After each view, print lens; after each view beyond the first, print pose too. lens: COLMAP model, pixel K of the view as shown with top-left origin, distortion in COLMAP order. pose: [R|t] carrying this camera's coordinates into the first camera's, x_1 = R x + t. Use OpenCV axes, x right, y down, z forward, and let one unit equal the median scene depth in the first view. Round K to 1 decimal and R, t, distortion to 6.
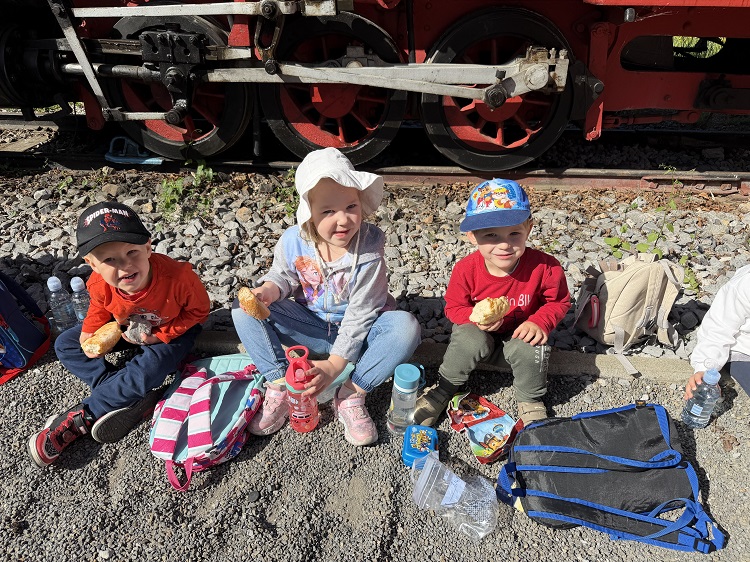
lens RADIAL K [[536.4, 0, 375.0], [0, 536.4, 281.0], [0, 0, 1]] dist [-0.002488, -0.005985]
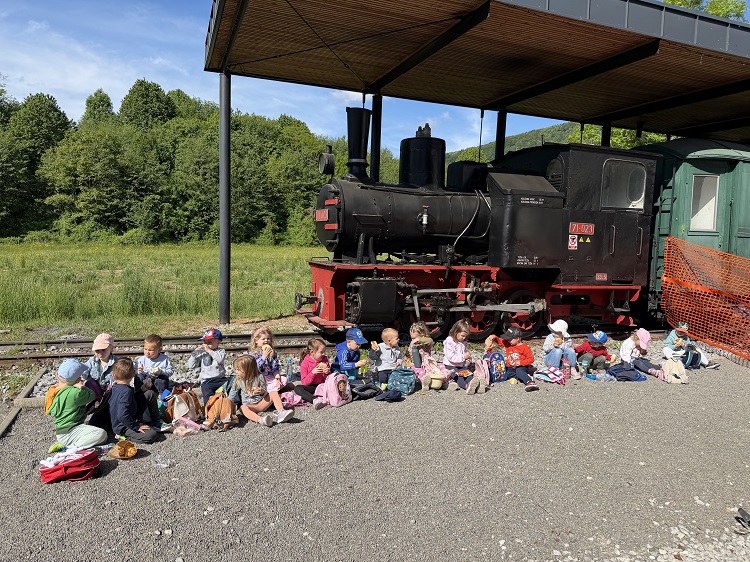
lens RADIAL K [[523.8, 0, 375.0], [0, 523.8, 281.0], [0, 0, 1]] dist [0.050950, -0.001916]
pose [[0.895092, -0.003995, 0.445864, -2.016426], [0.203327, 0.893596, -0.400181, 0.575208], [-0.396823, 0.448855, 0.800662, -1.284636]]
